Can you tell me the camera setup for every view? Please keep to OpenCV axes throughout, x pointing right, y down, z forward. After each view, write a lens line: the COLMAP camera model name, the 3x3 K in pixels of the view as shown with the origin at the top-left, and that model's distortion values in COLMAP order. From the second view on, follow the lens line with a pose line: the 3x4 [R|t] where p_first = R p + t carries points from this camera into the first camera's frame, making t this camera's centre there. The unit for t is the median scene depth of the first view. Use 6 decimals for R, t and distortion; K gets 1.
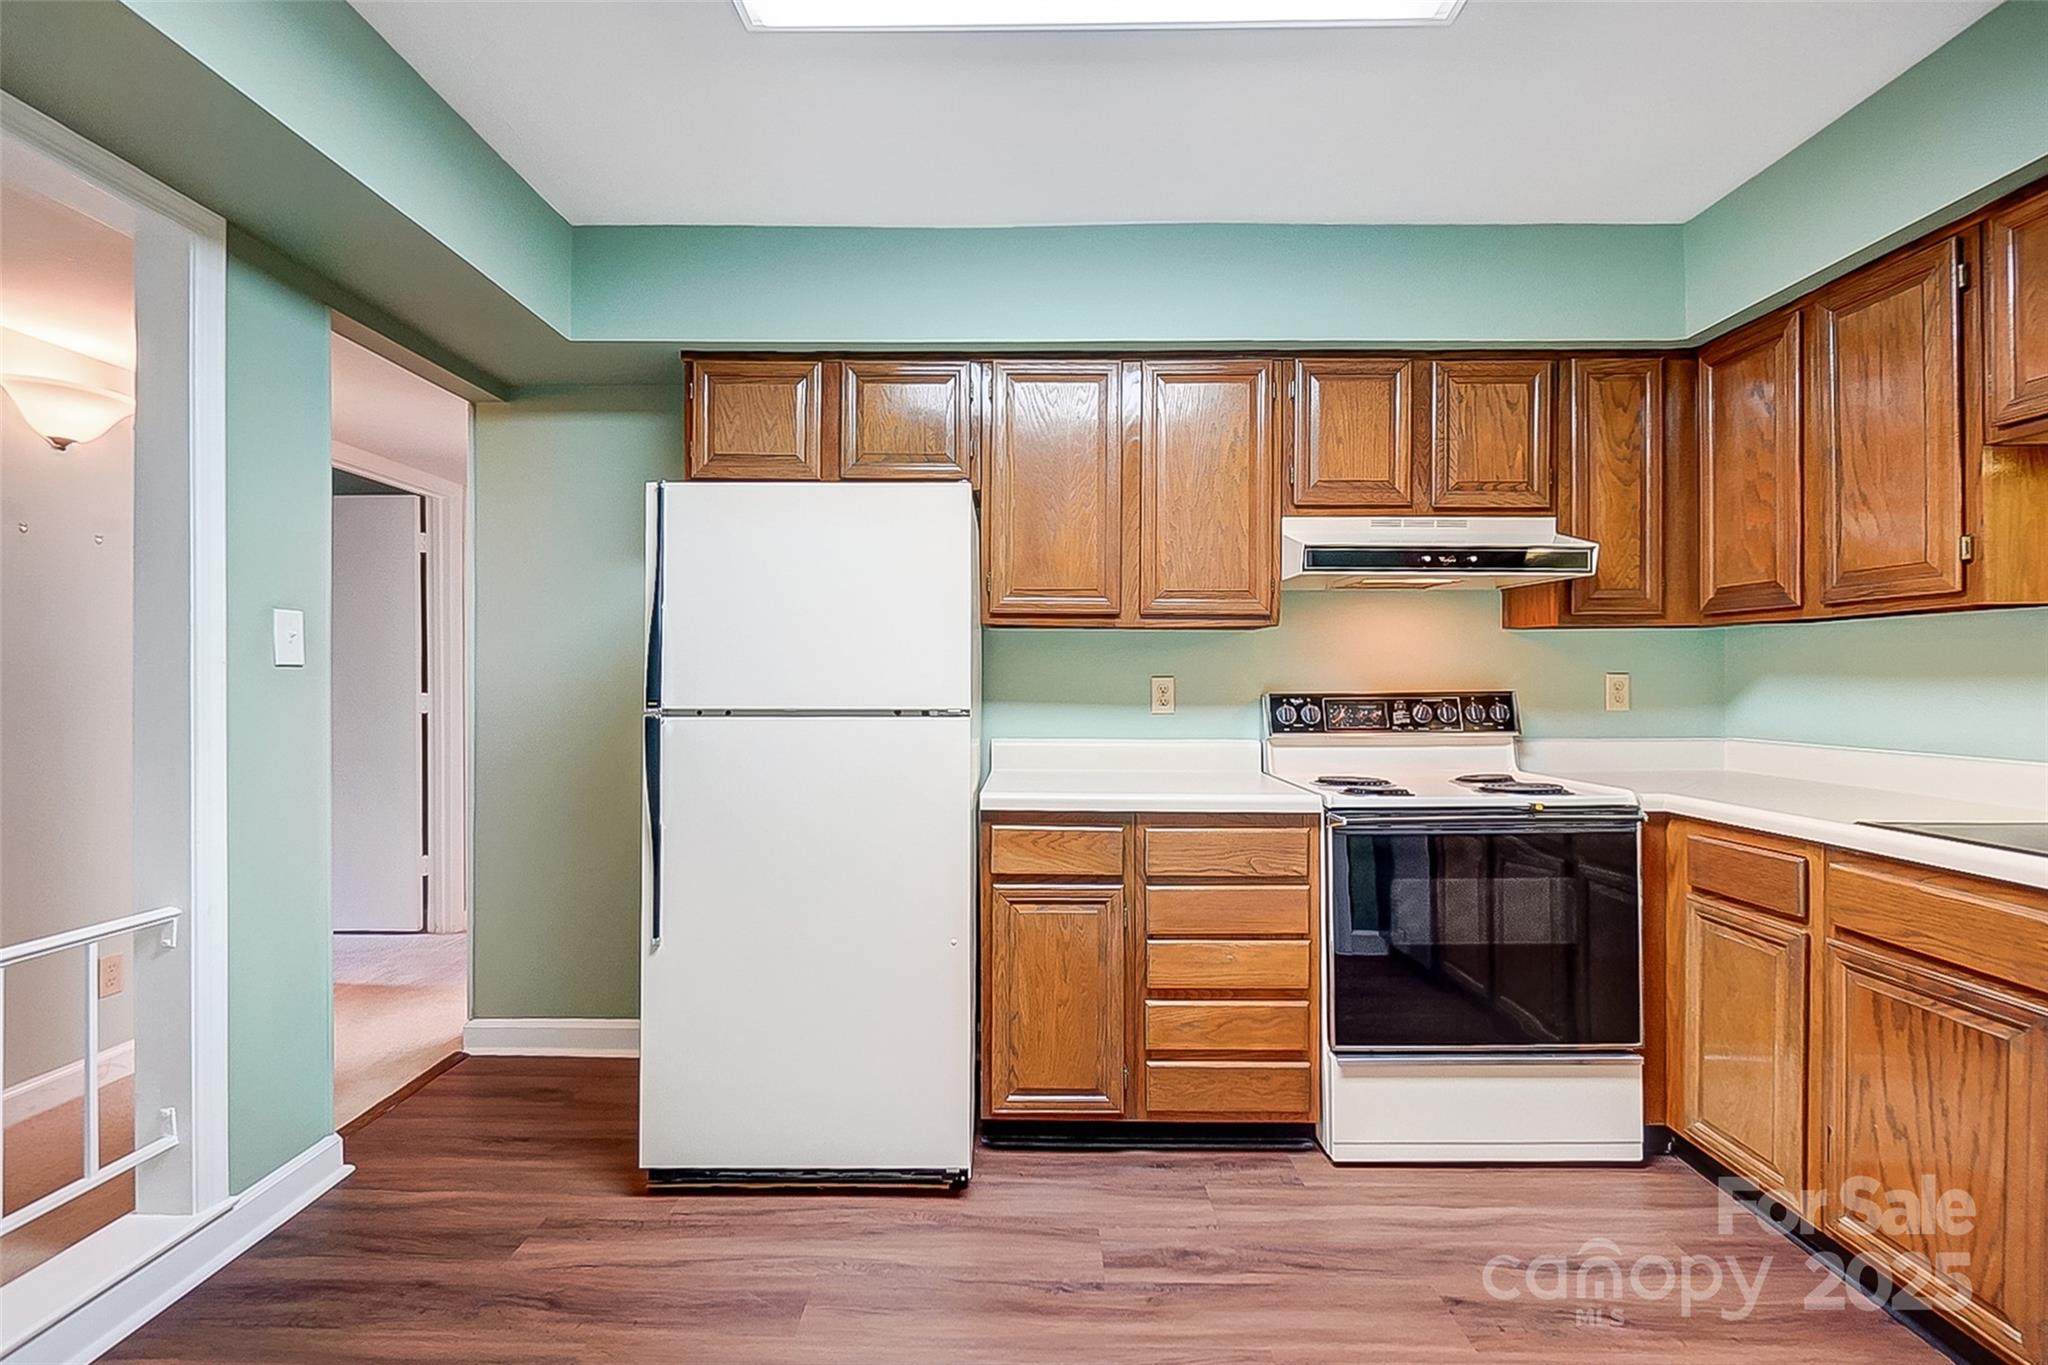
lens RADIAL K [[900.5, 0, 1014.9], [0, 900.5, 687.2], [0, 0, 1]] dist [-0.001121, -0.000314]
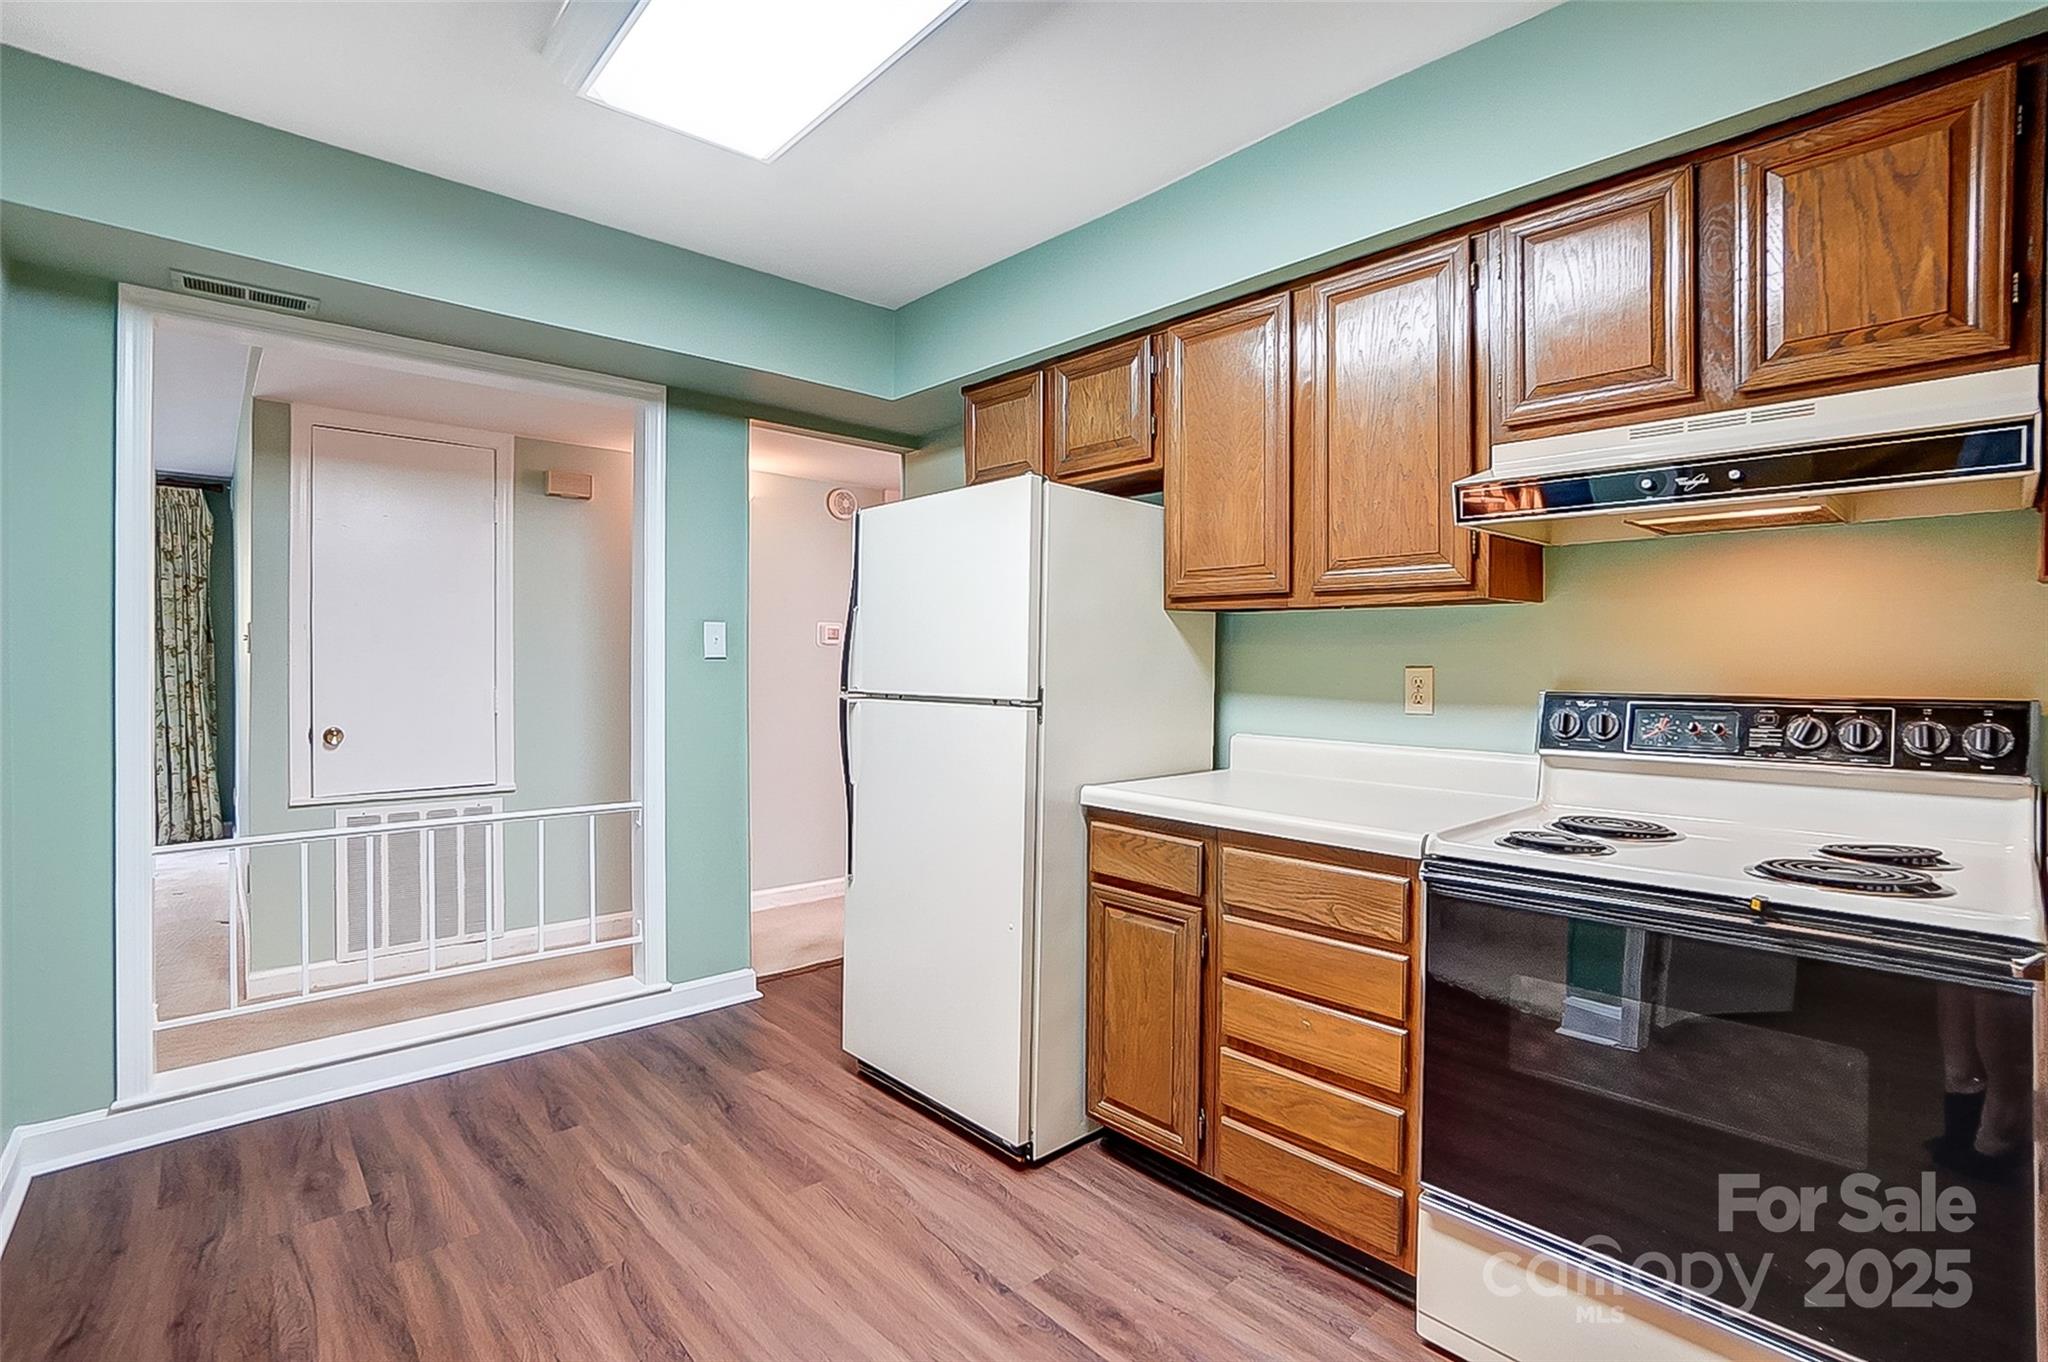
lens RADIAL K [[925.6, 0, 1022.8], [0, 925.6, 672.3], [0, 0, 1]] dist [-0.059041, 0.023246]
pose [[0.691724, 0.010679, -0.722083, 0.640730], [-0.007033, 0.999943, 0.008051, -0.014223], [0.722127, -0.000491, 0.691760, 0.261072]]
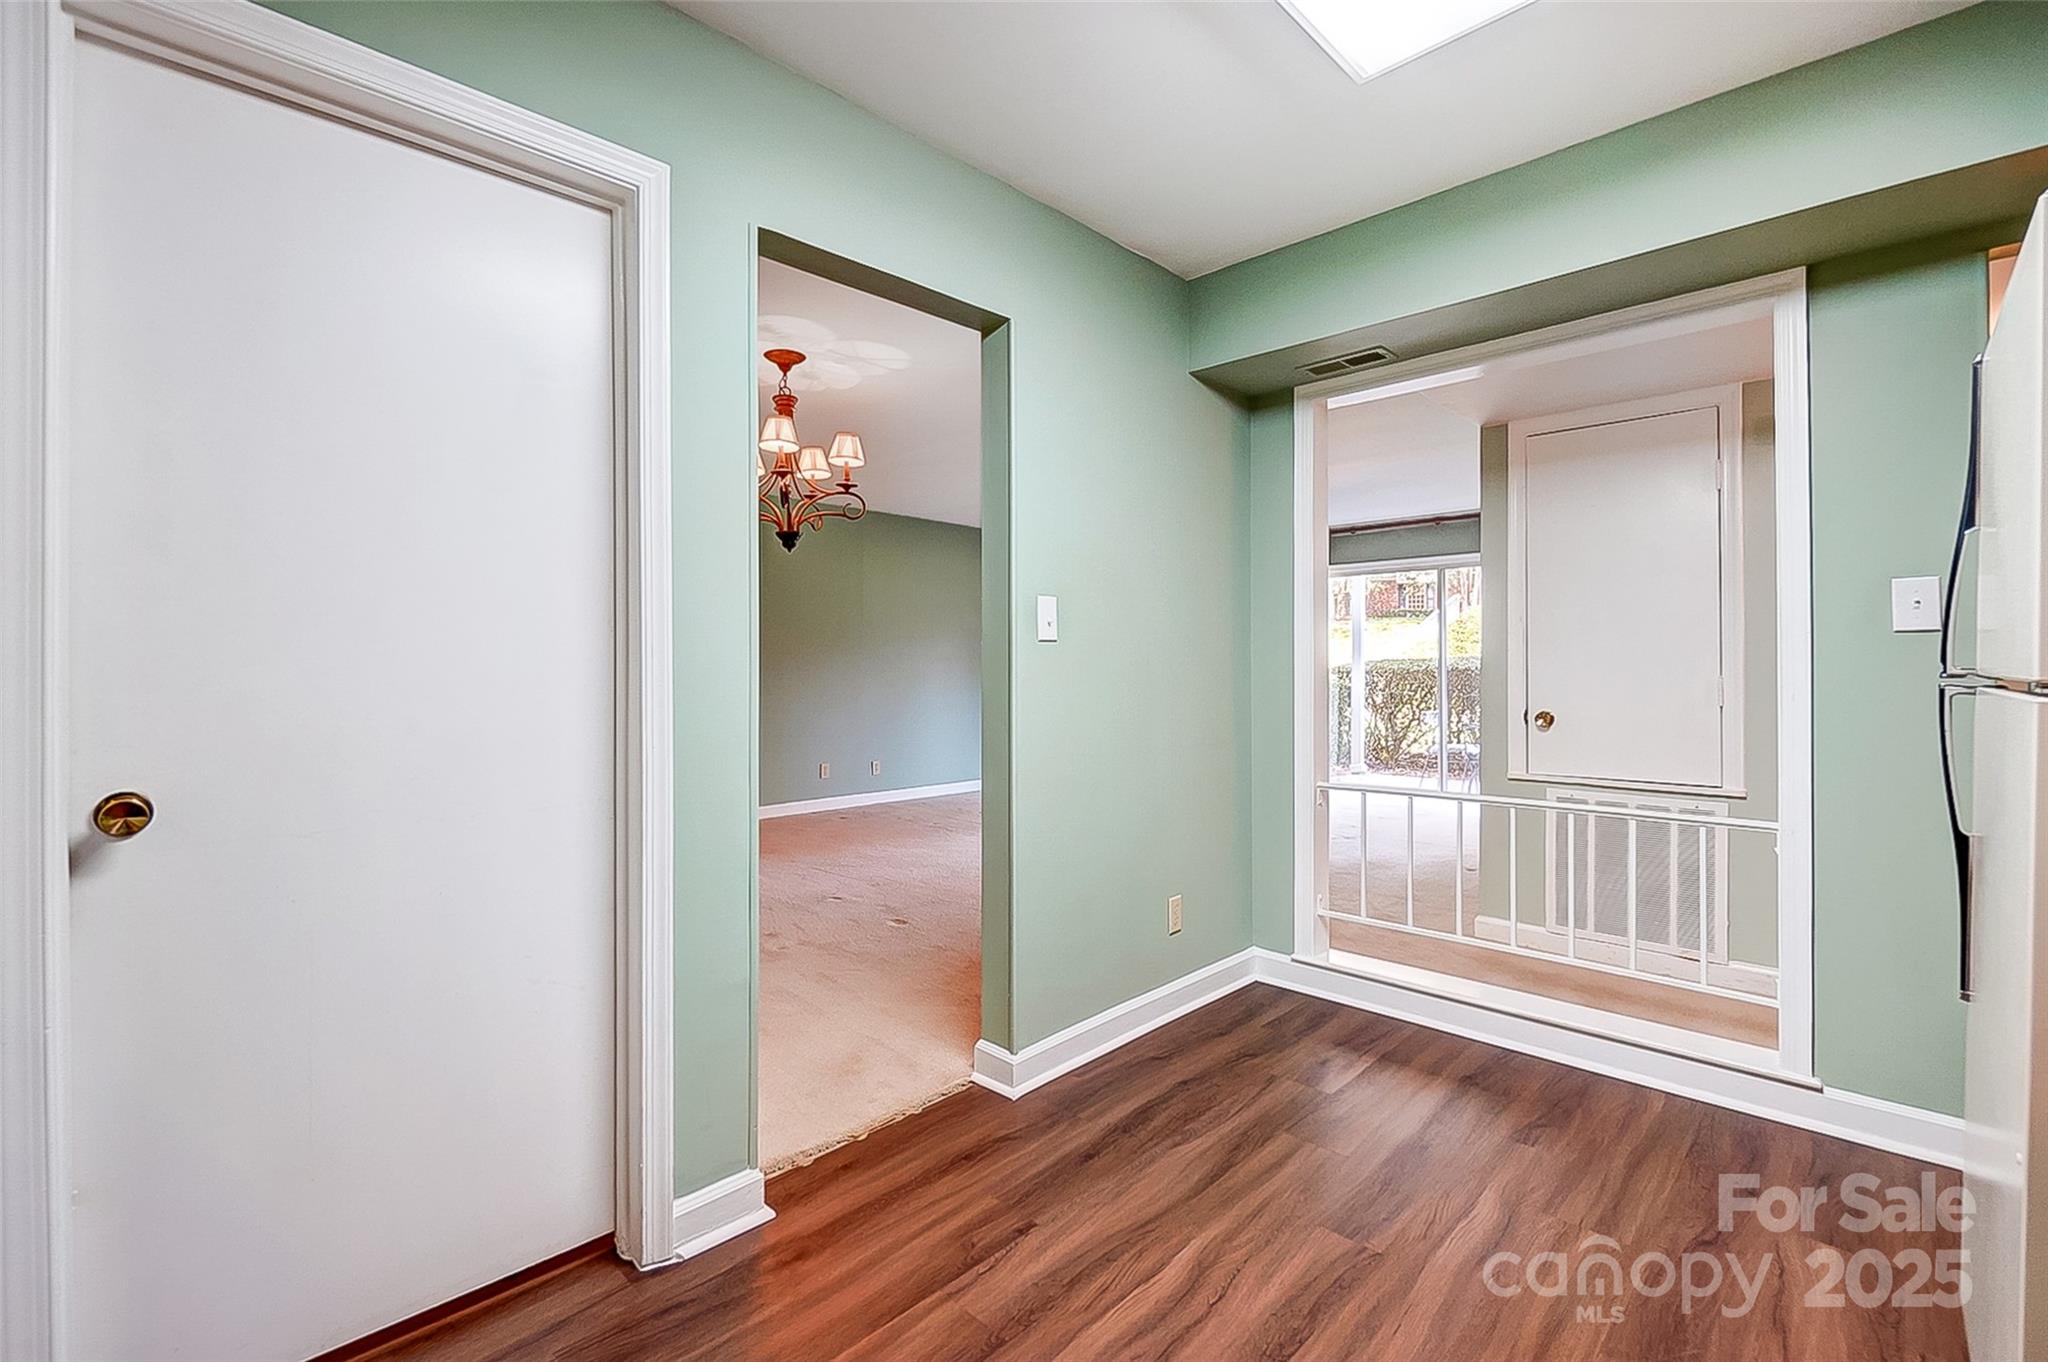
lens RADIAL K [[908.8, 0, 1016.7], [0, 908.8, 656.8], [0, 0, 1]] dist [-0.000443, -0.000156]
pose [[-0.680833, -0.004712, -0.732424, 0.608034], [0.001556, 0.999968, -0.007880, 0.012292], [0.732437, -0.006504, -0.680803, 0.864273]]
